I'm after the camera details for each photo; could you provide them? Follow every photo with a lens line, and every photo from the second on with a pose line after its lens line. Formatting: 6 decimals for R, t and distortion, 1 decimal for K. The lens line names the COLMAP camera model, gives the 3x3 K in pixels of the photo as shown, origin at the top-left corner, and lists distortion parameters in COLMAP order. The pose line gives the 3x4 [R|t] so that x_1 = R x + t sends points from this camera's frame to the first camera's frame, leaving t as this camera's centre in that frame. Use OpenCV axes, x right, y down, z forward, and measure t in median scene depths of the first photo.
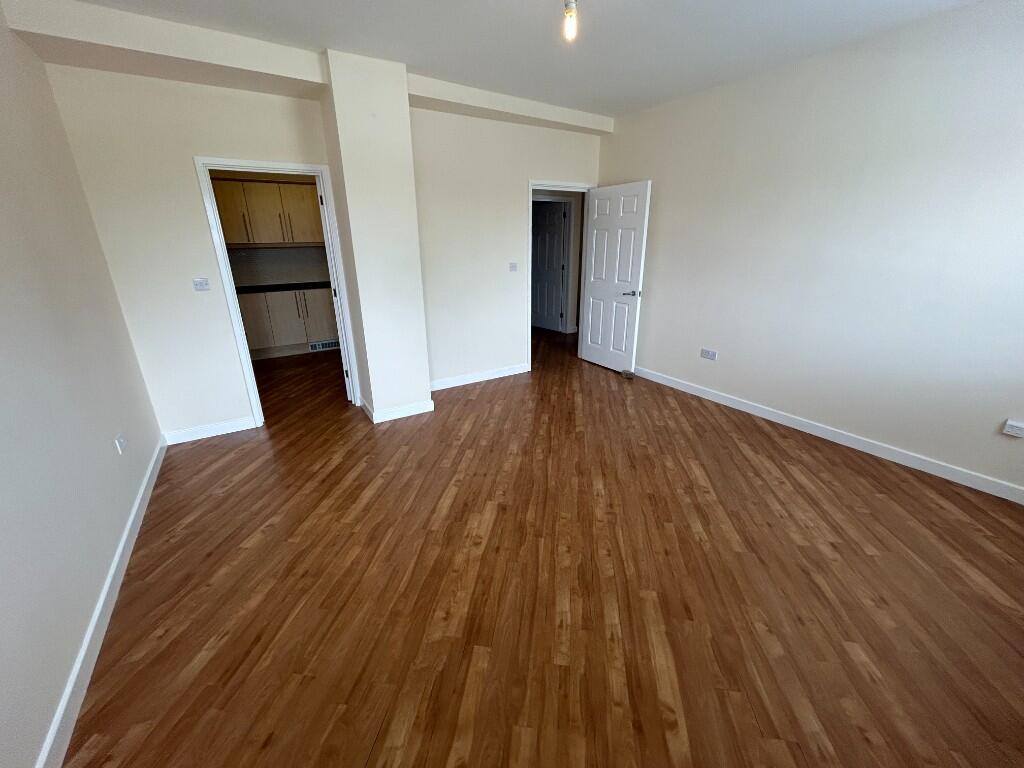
lens RADIAL K [[414.2, 0, 507.1], [0, 414.2, 383.3], [0, 0, 1]] dist [-0.001394, -0.000034]
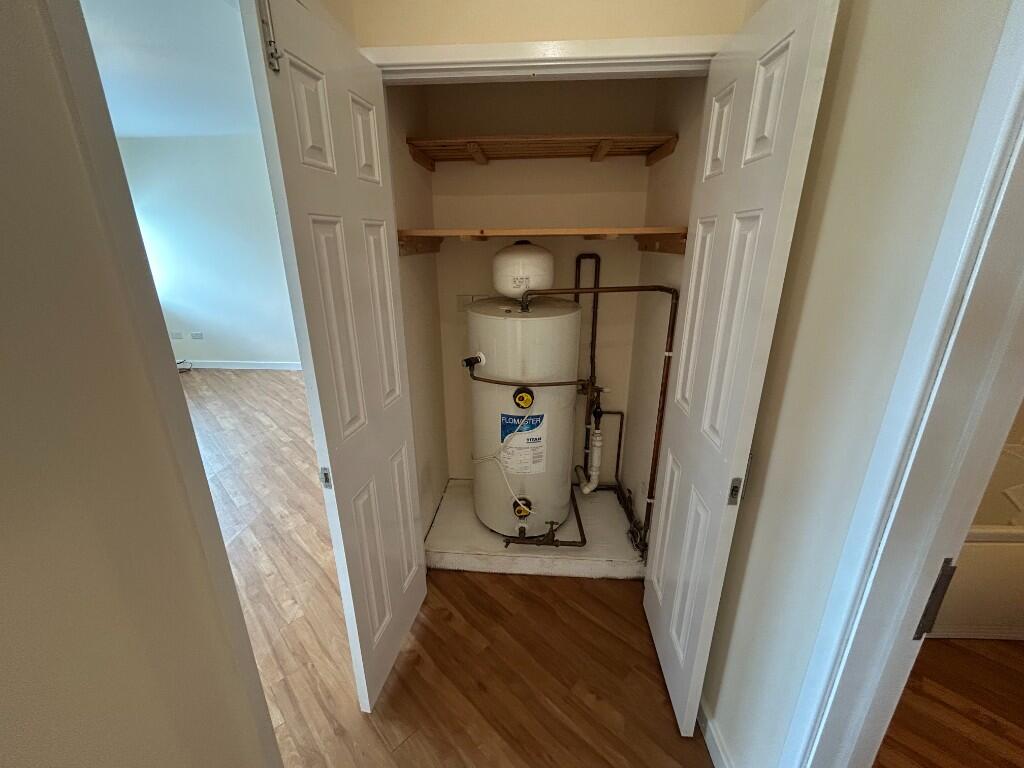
lens RADIAL K [[414.2, 0, 507.1], [0, 414.2, 383.3], [0, 0, 1]] dist [-0.001394, -0.000034]
pose [[-0.595662, 0.270016, -0.756491, 0.401025], [-0.255375, 0.829276, 0.497077, -0.740953], [0.761558, 0.489278, -0.425012, 2.072007]]
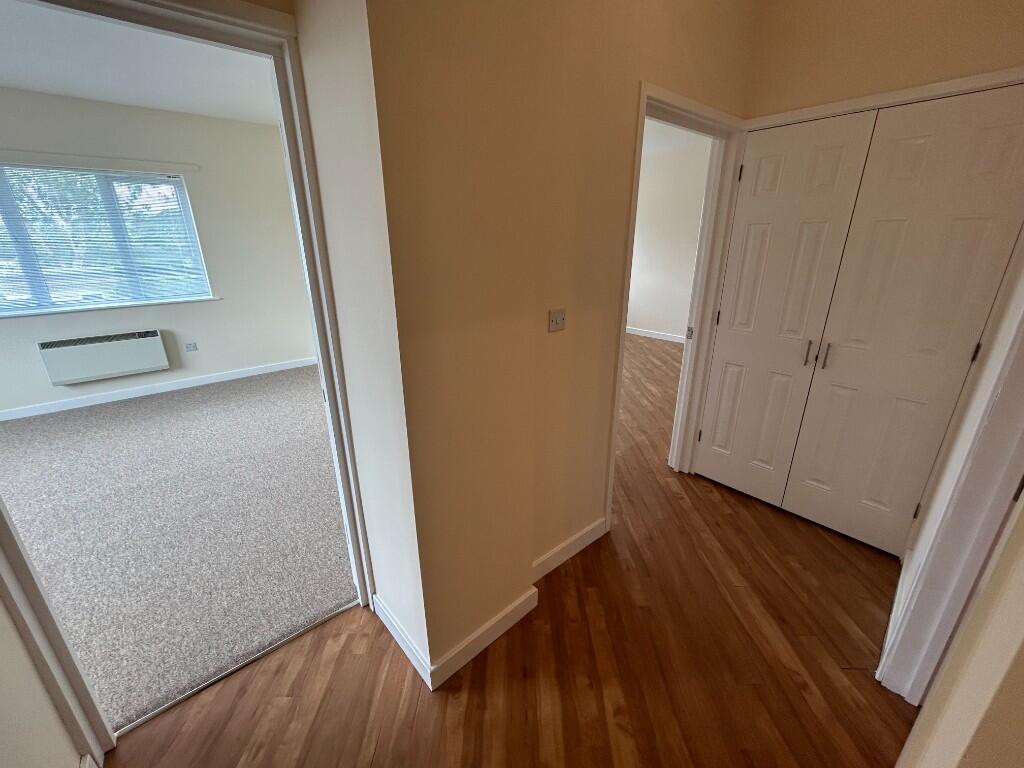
lens RADIAL K [[414.2, 0, 507.1], [0, 414.2, 383.3], [0, 0, 1]] dist [-0.001394, -0.000034]
pose [[-0.990186, 0.075320, -0.117724, 0.617097], [-0.014171, 0.783897, 0.620729, -0.868645], [0.139037, 0.616305, -0.775137, 2.427758]]
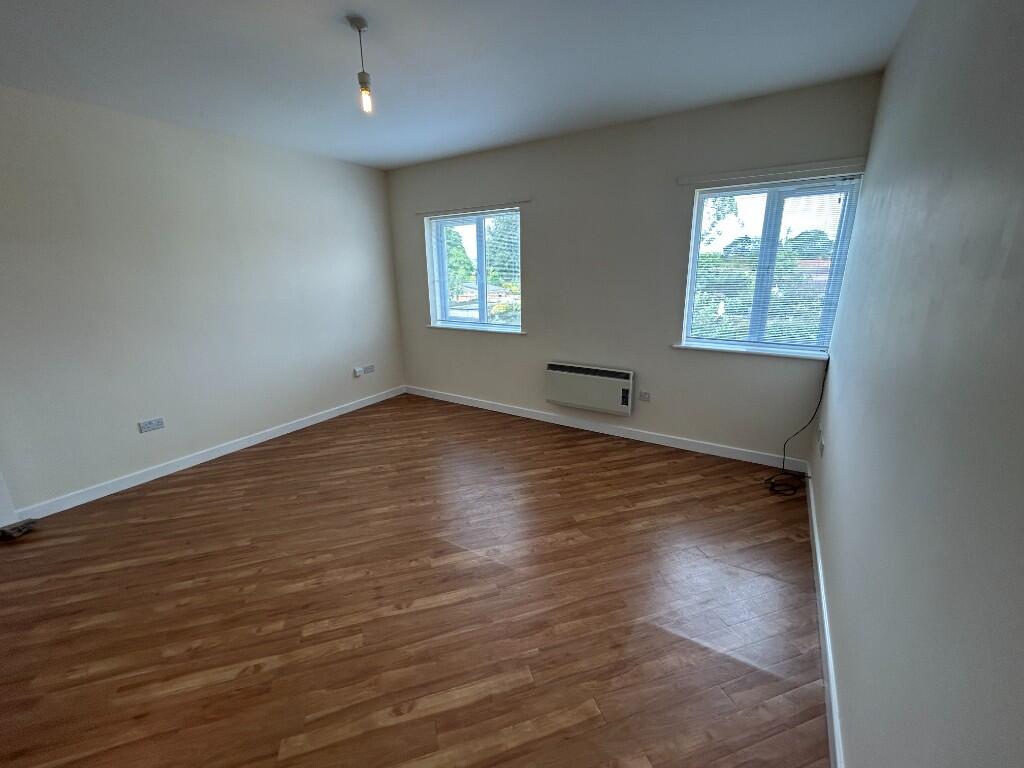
lens RADIAL K [[413.8, 0, 512.0], [0, 413.8, 384.0], [0, 0, 1]] dist [-0.000690, 0.000188]
pose [[-0.432674, -0.226659, 0.872593, -0.752964], [0.321881, 0.865253, 0.384357, -0.324123], [-0.842131, 0.447173, -0.301415, 0.867420]]
